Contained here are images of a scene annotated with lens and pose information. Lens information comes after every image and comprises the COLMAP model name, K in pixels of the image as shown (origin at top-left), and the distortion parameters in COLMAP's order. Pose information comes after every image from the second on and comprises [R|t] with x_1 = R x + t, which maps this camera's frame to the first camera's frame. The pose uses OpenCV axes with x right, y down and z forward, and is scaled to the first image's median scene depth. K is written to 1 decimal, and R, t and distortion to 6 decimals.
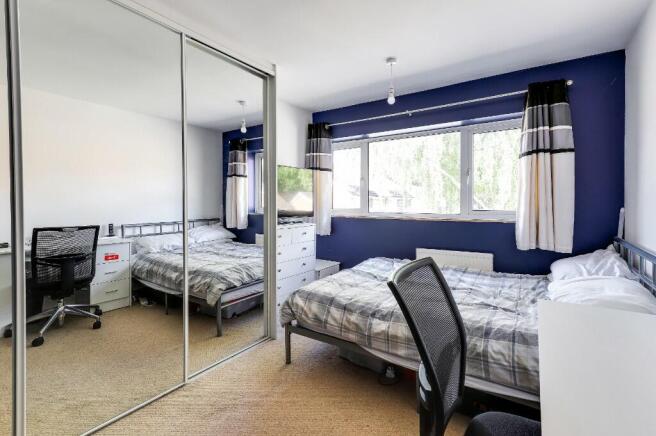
lens RADIAL K [[300.8, 0, 321.5], [0, 300.8, 212.3], [0, 0, 1]] dist [0.016840, -0.001732]
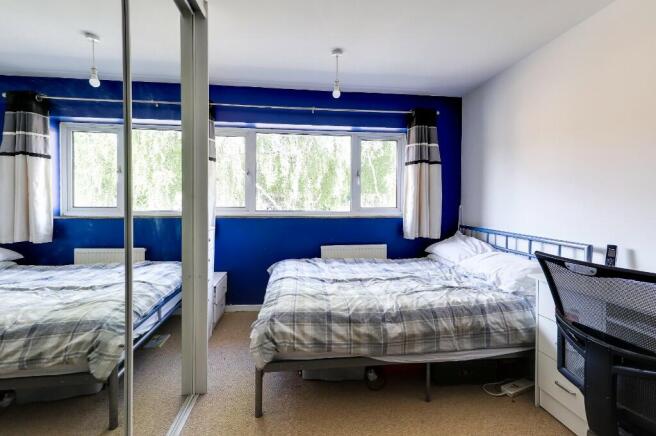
lens RADIAL K [[300.8, 0, 325.5], [0, 300.8, 211.3], [0, 0, 1]] dist [0.016840, -0.001732]
pose [[0.760078, -0.018848, 0.649559, -0.430057], [0.016327, 0.999818, 0.009906, -0.009018], [-0.649627, 0.003076, 0.760247, 0.299189]]
